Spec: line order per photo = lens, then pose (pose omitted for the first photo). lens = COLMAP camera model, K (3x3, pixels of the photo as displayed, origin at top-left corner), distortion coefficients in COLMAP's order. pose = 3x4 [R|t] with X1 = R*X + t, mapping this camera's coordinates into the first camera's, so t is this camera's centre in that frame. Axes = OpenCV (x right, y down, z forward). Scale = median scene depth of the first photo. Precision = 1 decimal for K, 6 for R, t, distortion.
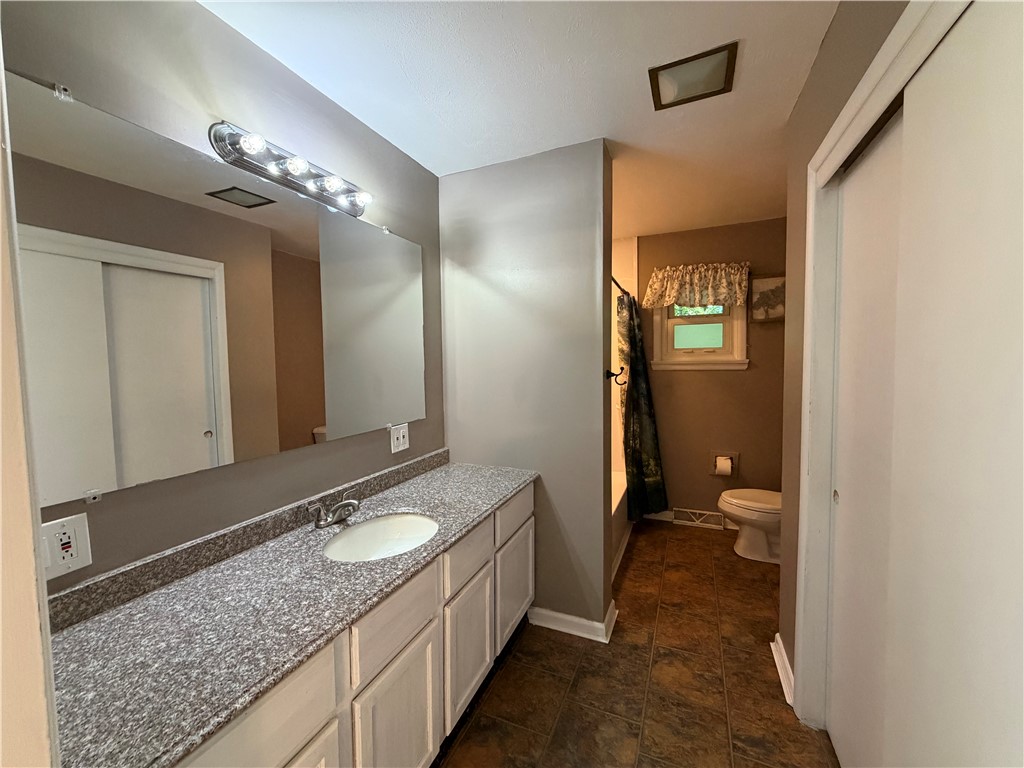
lens RADIAL K [[413.0, 0, 509.1], [0, 413.0, 383.6], [0, 0, 1]] dist [0.013709, 0.000659]
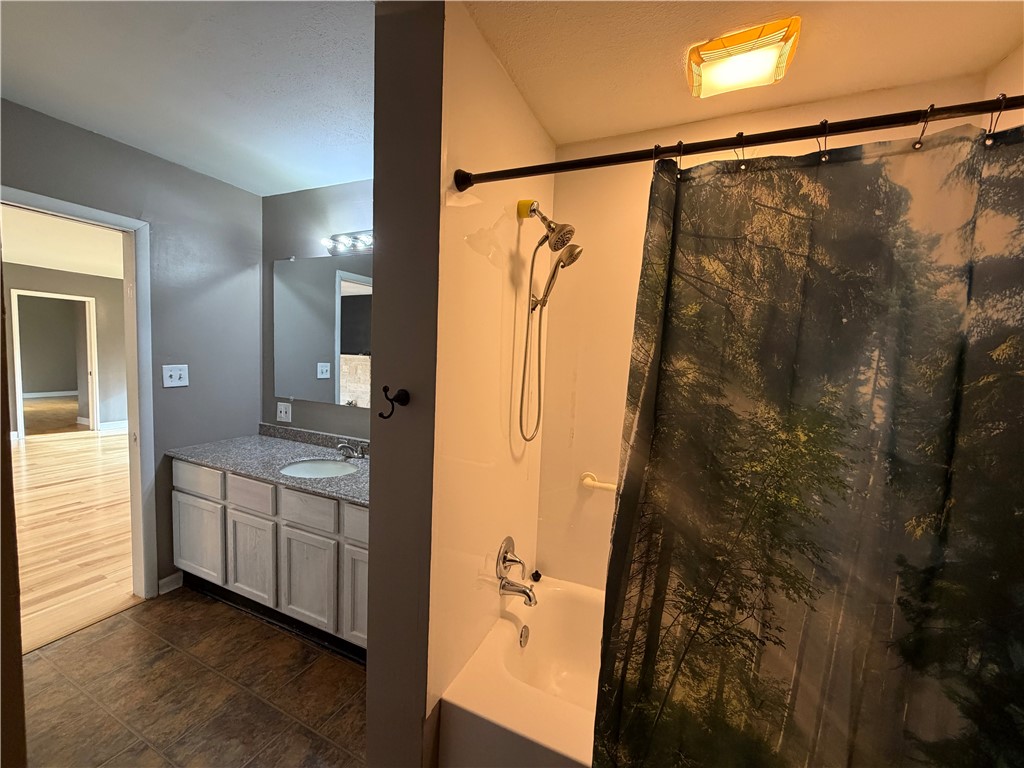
lens RADIAL K [[413.0, 0, 508.7], [0, 413.0, 386.1], [0, 0, 1]] dist [0.013709, 0.000659]
pose [[-0.026589, 0.094265, -0.995192, 1.042734], [-0.091007, 0.991182, 0.096317, -0.133825], [0.995495, 0.093130, -0.017776, 1.497618]]
